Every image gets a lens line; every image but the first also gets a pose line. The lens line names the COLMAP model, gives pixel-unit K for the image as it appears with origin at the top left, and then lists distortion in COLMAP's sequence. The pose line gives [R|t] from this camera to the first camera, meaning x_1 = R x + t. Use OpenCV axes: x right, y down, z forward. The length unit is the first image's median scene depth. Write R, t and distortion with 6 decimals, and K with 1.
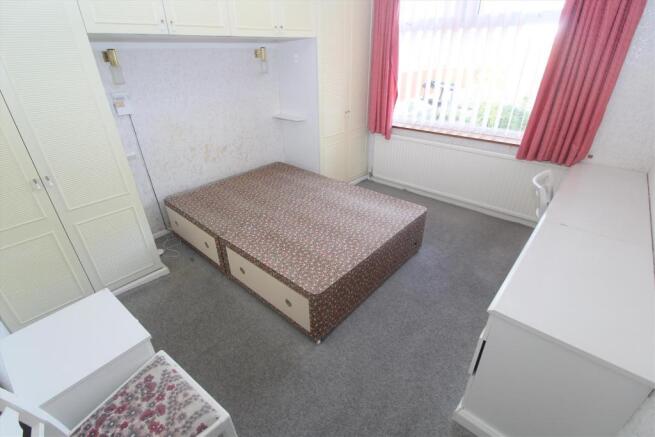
lens RADIAL K [[307.2, 0, 328.8], [0, 307.2, 218.7], [0, 0, 1]] dist [-0.009982, -0.004912]
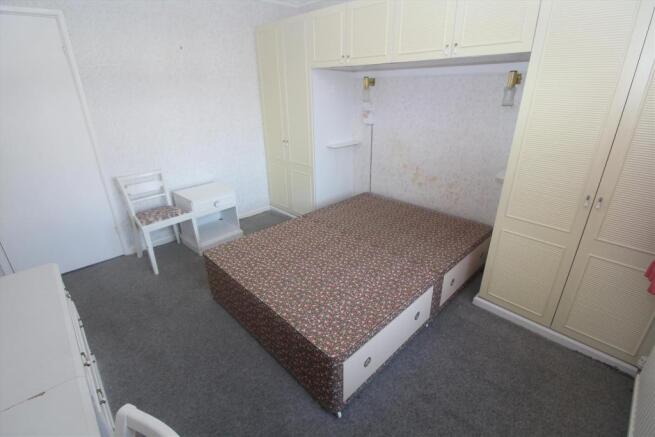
lens RADIAL K [[307.2, 0, 328.0], [0, 307.2, 216.1], [0, 0, 1]] dist [-0.009982, -0.004912]
pose [[-0.090162, 0.408259, -0.908403, 0.739111], [-0.450838, 0.796579, 0.402749, -0.475677], [0.888040, 0.445855, 0.112238, 0.859107]]
